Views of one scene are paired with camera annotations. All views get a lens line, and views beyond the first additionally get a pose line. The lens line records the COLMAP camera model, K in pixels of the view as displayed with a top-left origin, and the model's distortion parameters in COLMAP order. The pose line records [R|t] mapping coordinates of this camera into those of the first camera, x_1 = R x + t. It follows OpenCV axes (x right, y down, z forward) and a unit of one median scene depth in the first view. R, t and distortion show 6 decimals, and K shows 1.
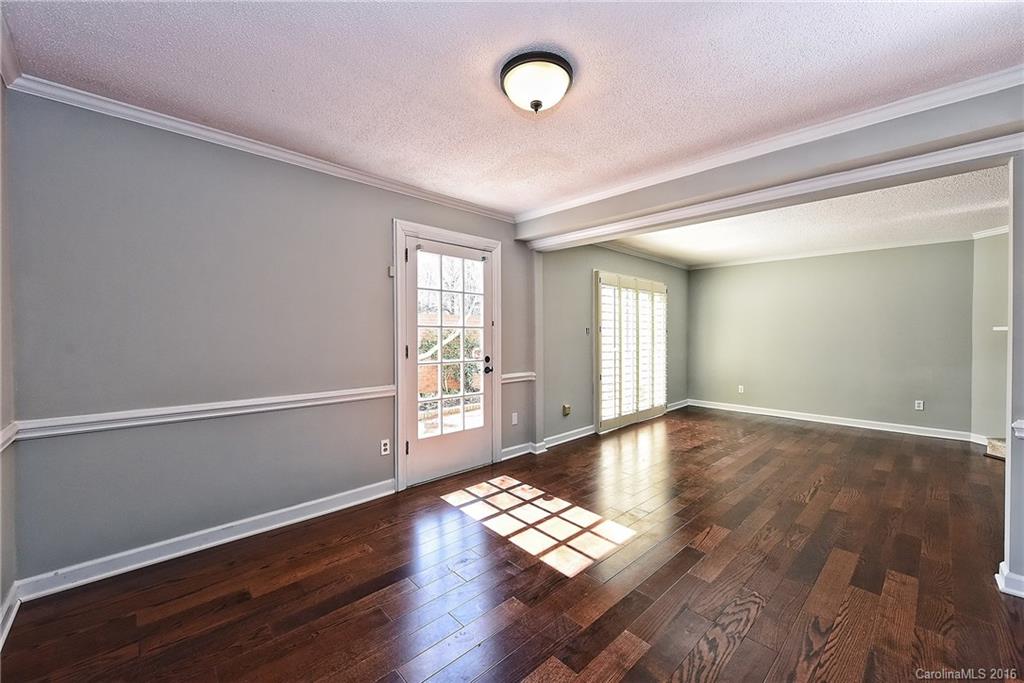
lens RADIAL K [[401.1, 0, 513.9], [0, 401.1, 341.8], [0, 0, 1]] dist [-0.000785, -0.000407]
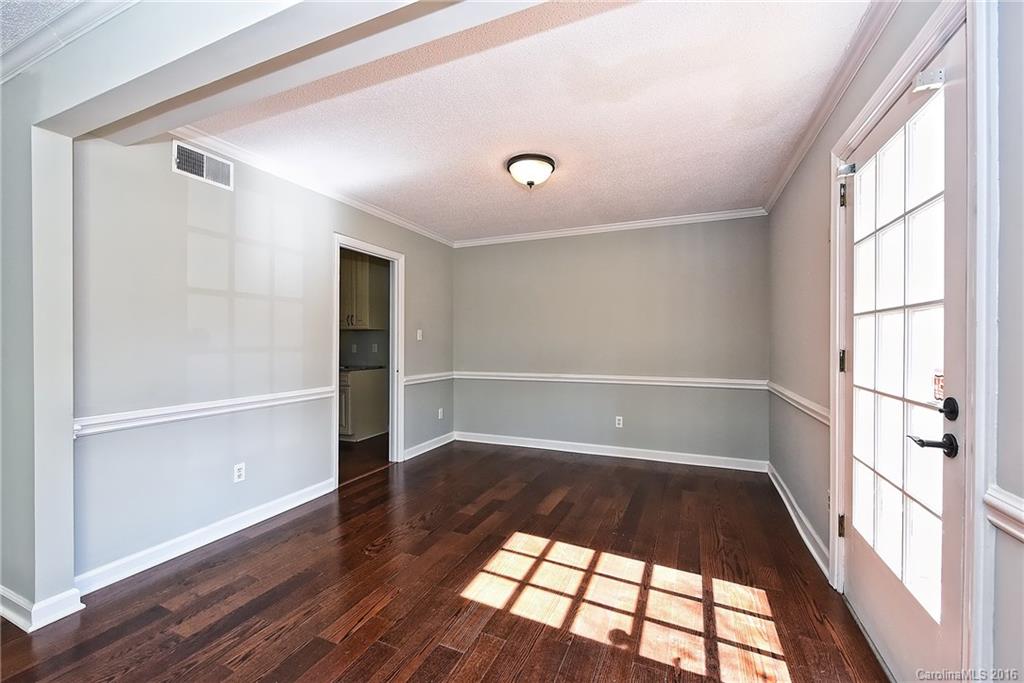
lens RADIAL K [[410.0, 0, 514.0], [0, 410.0, 340.1], [0, 0, 1]] dist [-0.001384, -0.000337]
pose [[-0.922821, -0.001485, -0.385227, 0.396839], [-0.005618, 0.999938, 0.009603, -0.008690], [0.385189, 0.011026, -0.922772, 1.347160]]
